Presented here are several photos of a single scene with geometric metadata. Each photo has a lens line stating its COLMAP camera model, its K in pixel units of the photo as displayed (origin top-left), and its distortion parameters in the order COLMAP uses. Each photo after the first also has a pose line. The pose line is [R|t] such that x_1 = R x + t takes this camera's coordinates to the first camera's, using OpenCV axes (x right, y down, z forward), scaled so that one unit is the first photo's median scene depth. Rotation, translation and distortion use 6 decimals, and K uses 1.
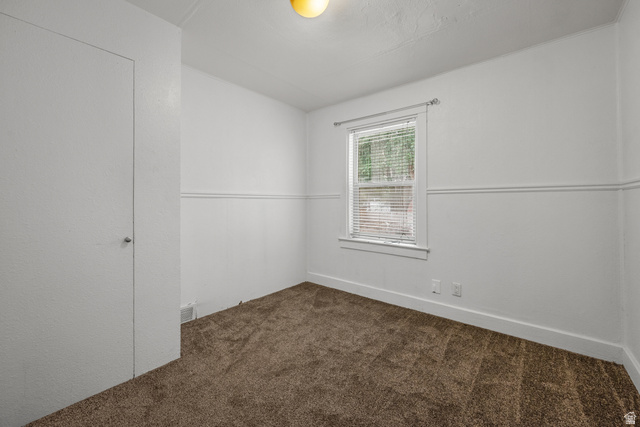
lens RADIAL K [[253.8, 0, 321.7], [0, 253.8, 214.3], [0, 0, 1]] dist [0.001573, -0.000043]
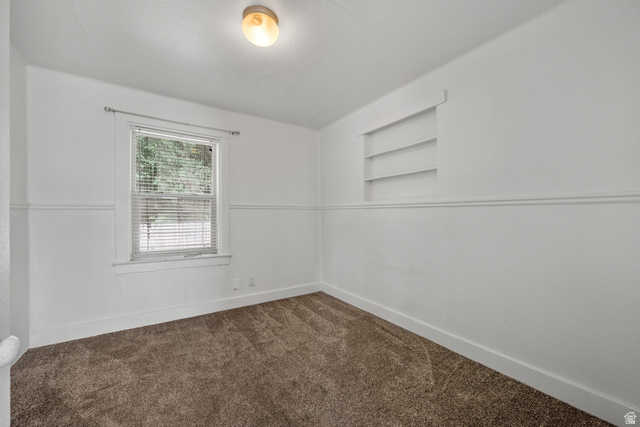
lens RADIAL K [[253.8, 0, 321.7], [0, 253.8, 214.3], [0, 0, 1]] dist [0.001573, -0.000043]
pose [[0.286617, 0.007648, 0.958015, -0.654287], [0.043391, 0.998838, -0.020956, -0.005498], [-0.957062, 0.047576, 0.285952, 0.269430]]
